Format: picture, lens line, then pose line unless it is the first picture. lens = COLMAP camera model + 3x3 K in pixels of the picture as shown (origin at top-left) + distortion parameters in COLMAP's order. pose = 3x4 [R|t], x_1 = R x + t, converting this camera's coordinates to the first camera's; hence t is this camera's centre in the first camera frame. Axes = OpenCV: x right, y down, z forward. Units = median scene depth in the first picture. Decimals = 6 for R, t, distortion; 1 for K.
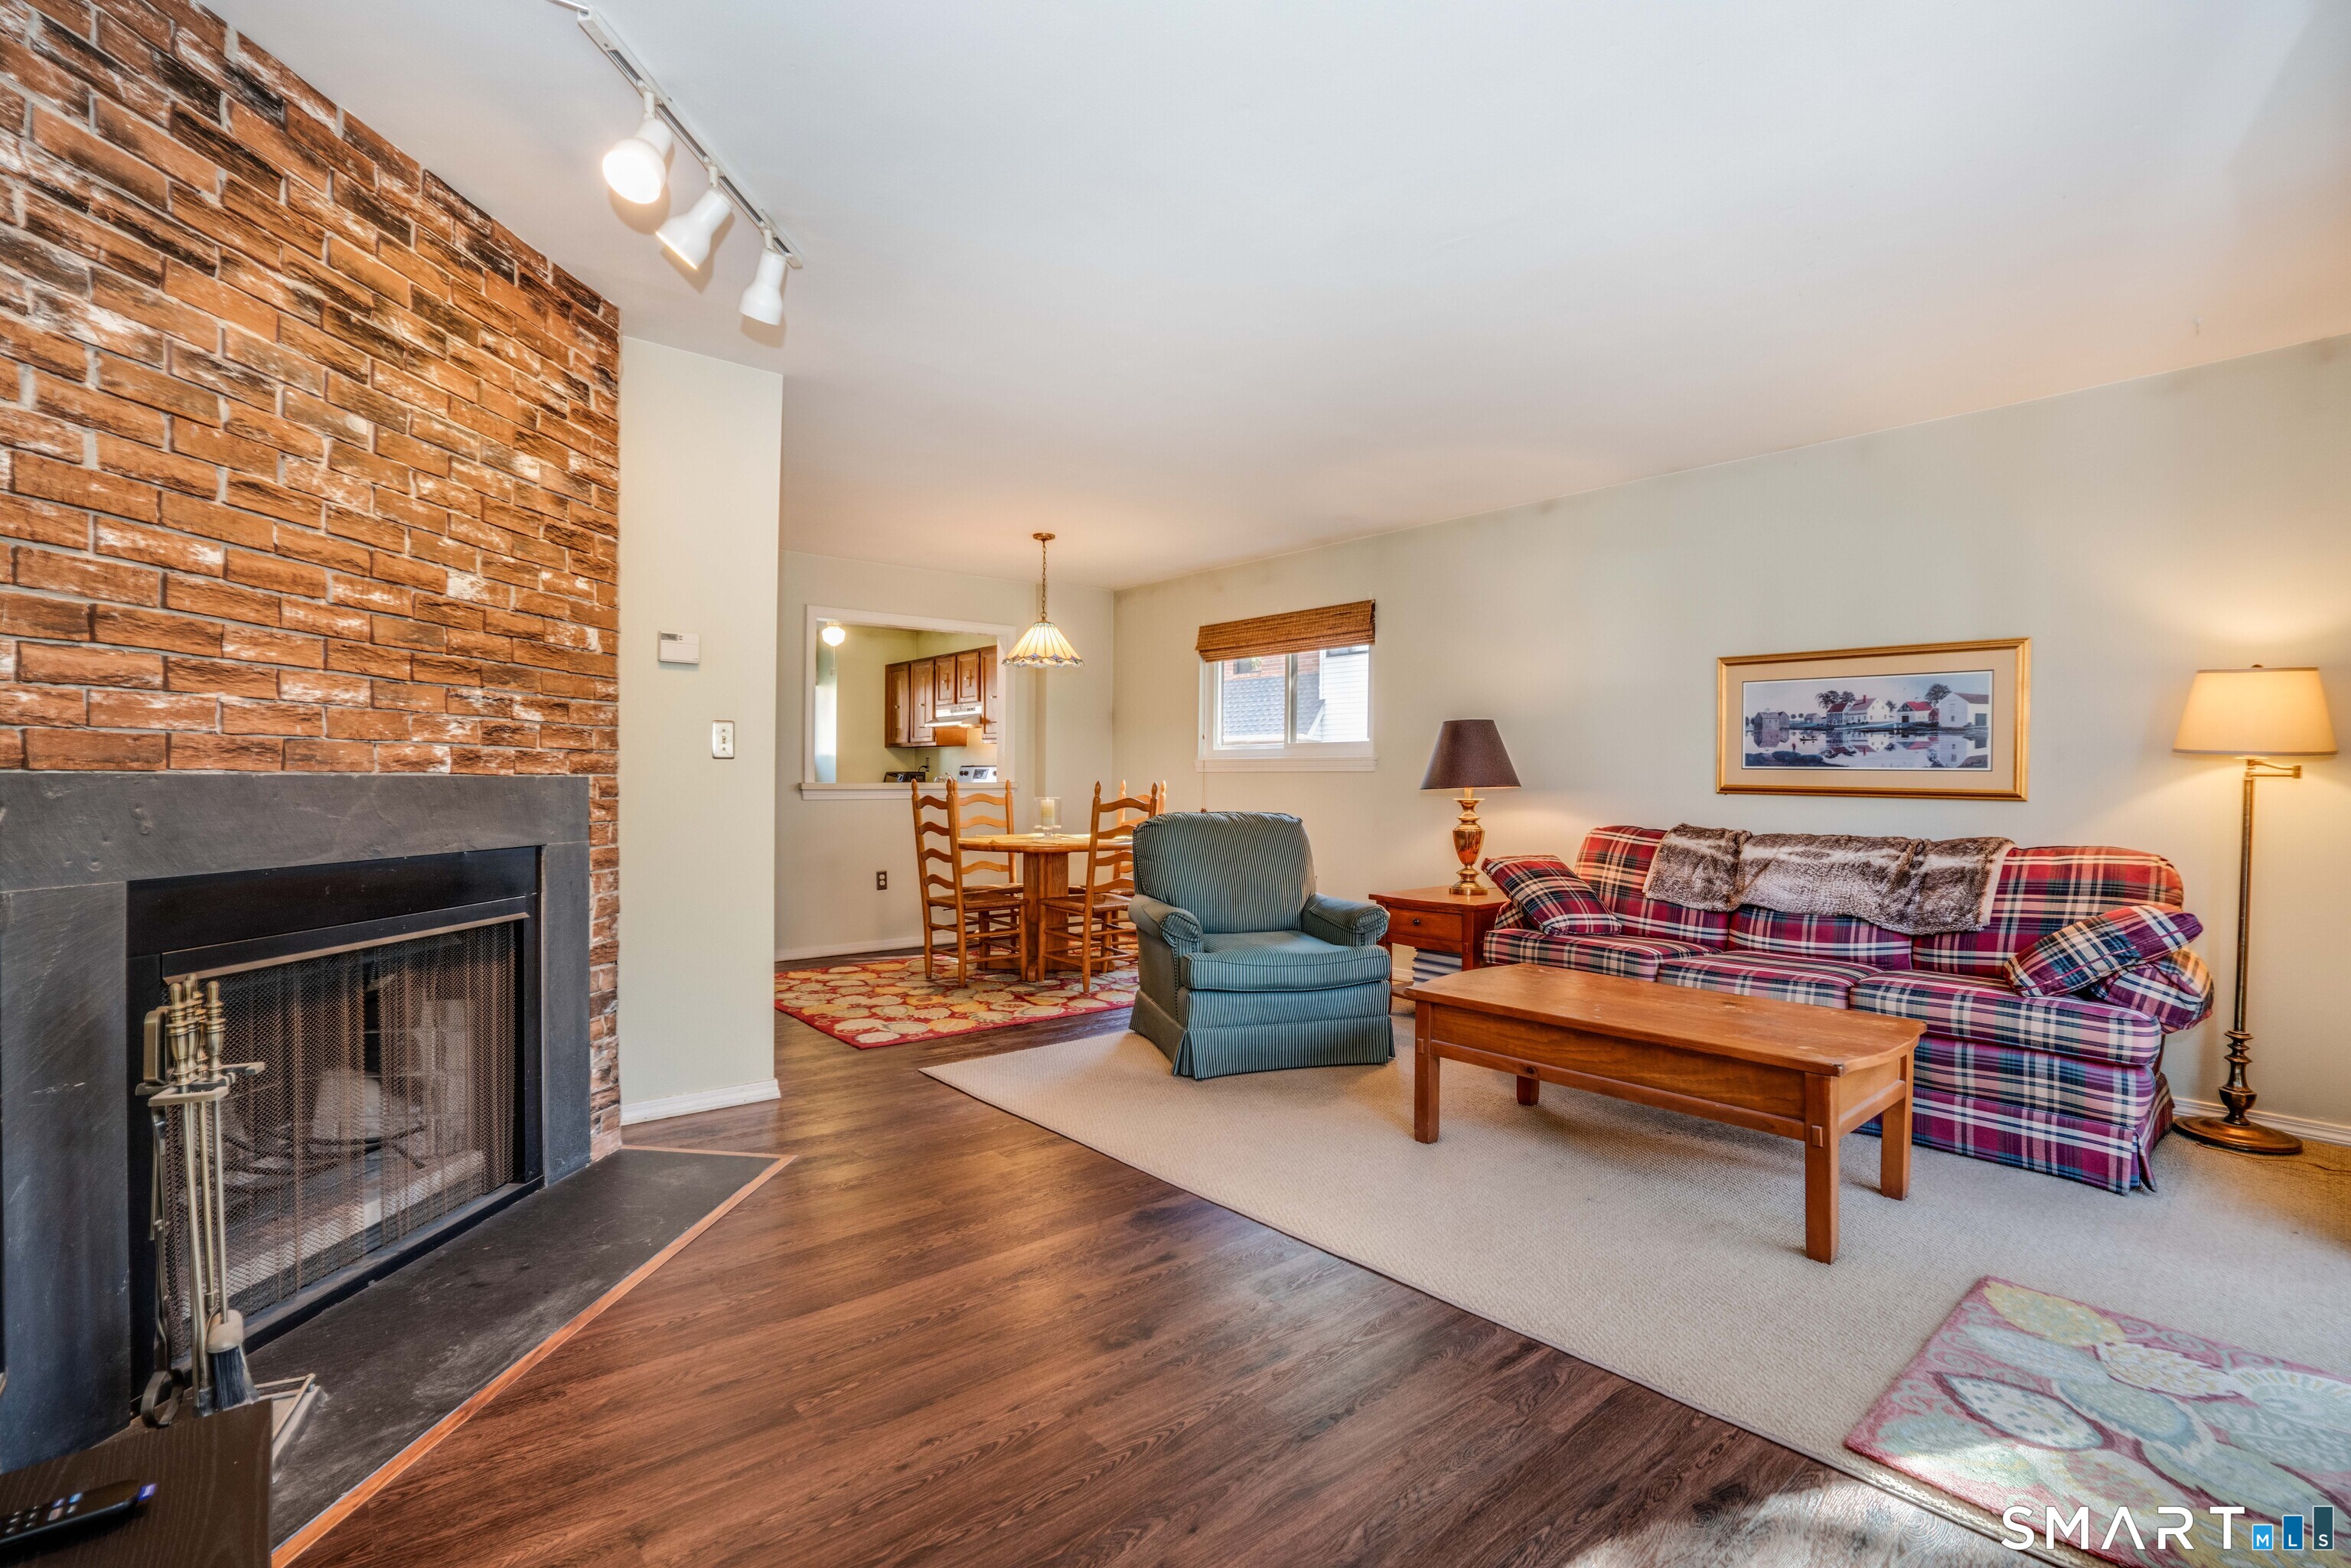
lens RADIAL K [[1056.0, 0, 1184.8], [0, 1056.0, 787.1], [0, 0, 1]] dist [-0.002004, 0.002272]
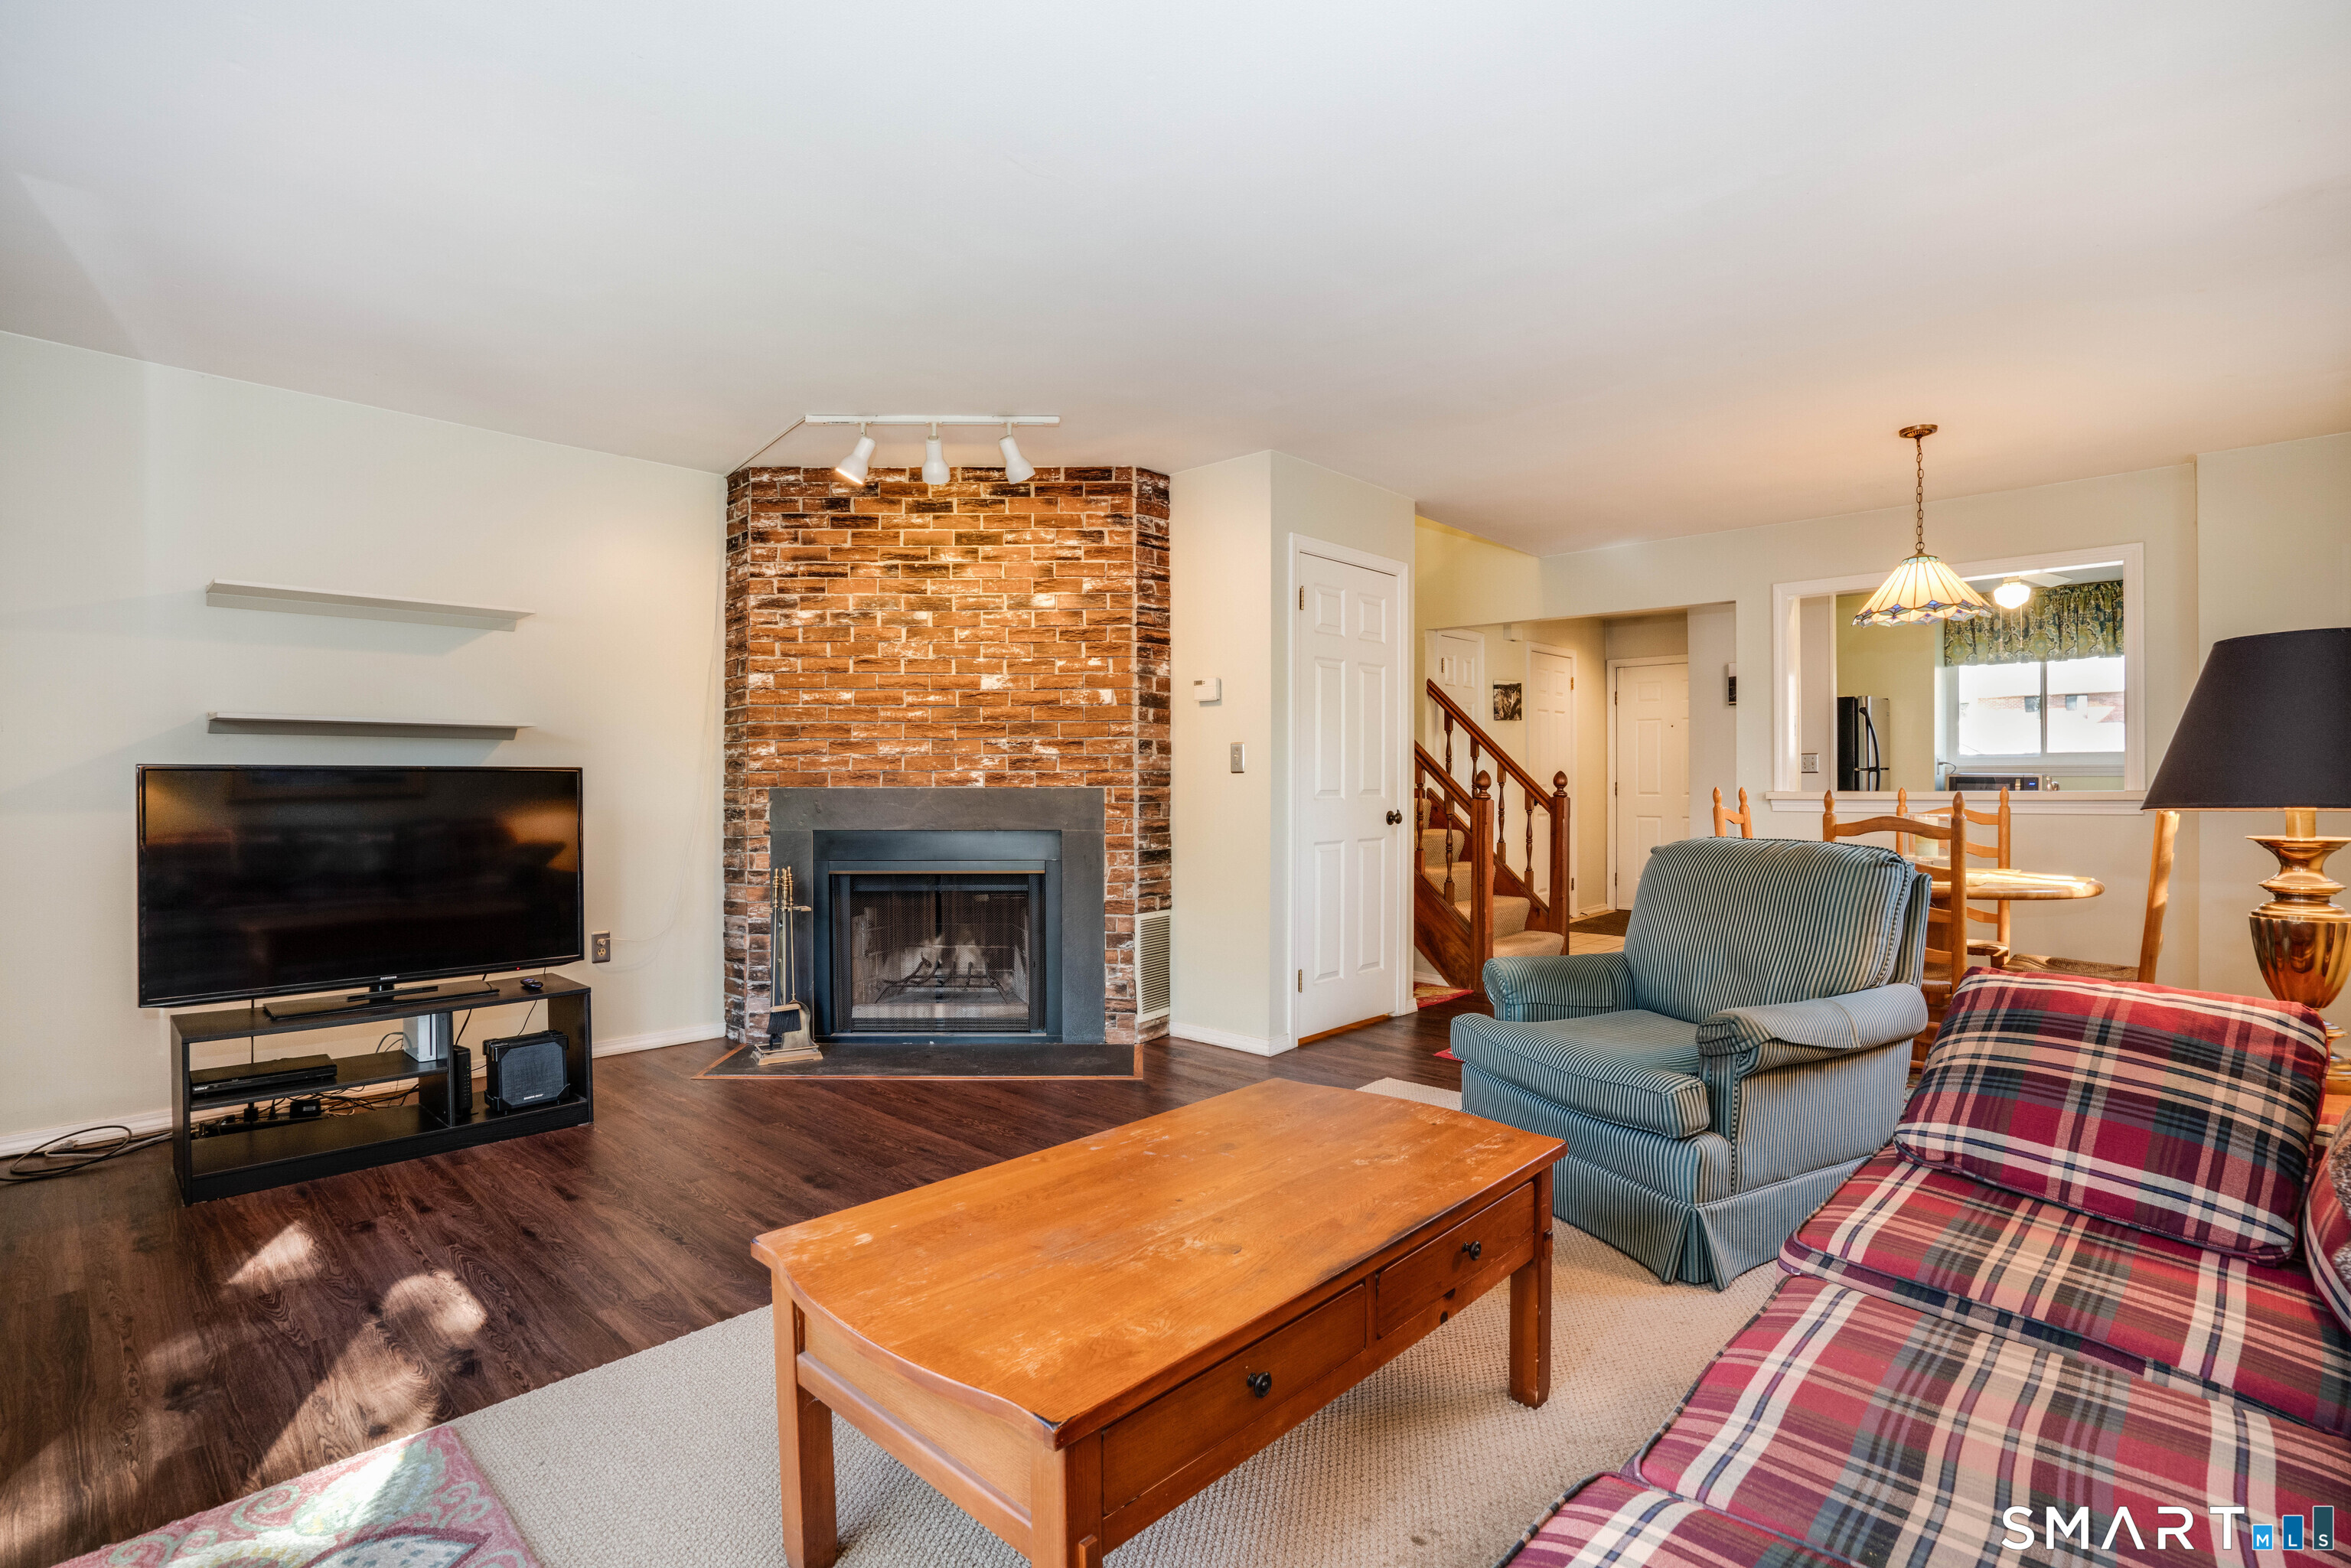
lens RADIAL K [[1105.3, 0, 1170.7], [0, 1105.3, 788.7], [0, 0, 1]] dist [-0.038878, 0.010403]
pose [[0.109329, -0.000352, -0.994006, 1.262342], [-0.004625, 0.999989, -0.000862, -0.009261], [0.993995, 0.004691, 0.109326, 1.141372]]
